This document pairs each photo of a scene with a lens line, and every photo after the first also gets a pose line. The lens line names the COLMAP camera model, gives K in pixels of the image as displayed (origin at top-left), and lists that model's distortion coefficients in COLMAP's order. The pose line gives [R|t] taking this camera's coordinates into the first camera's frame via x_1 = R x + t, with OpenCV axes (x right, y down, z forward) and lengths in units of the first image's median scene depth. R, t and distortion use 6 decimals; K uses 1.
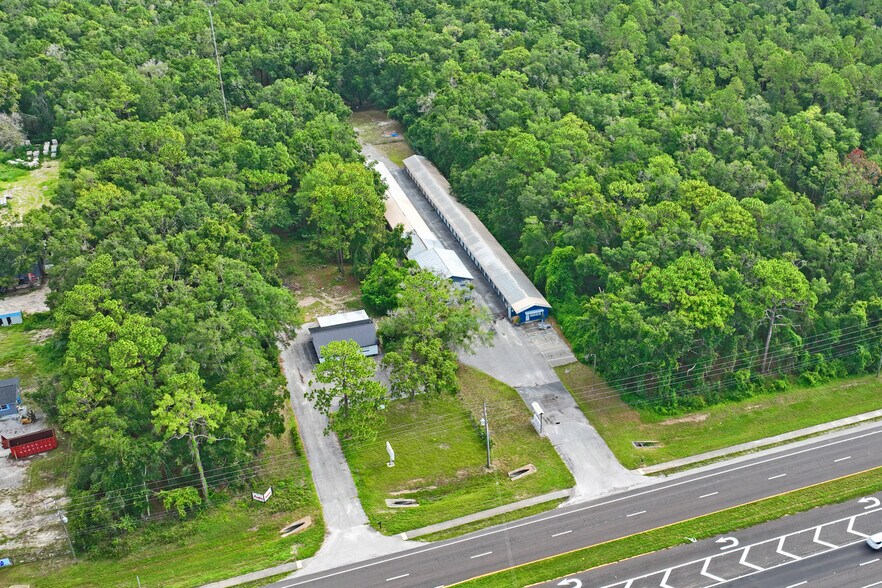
lens RADIAL K [[916.8, 0, 442.5], [0, 916.8, 276.2], [0, 0, 1]] dist [0.010442, -0.006291]
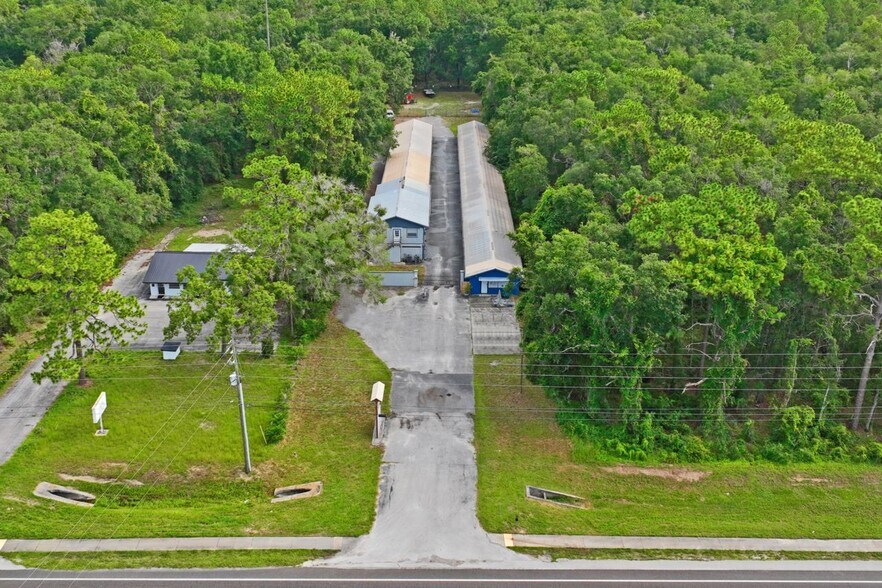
lens RADIAL K [[864.5, 0, 442.6], [0, 864.5, 270.1], [0, 0, 1]] dist [0.005660, -0.006652]
pose [[0.947435, 0.137664, -0.288817, 0.277081], [-0.173814, 0.979337, -0.103379, 0.116900], [0.268617, 0.148145, 0.951787, 0.493597]]
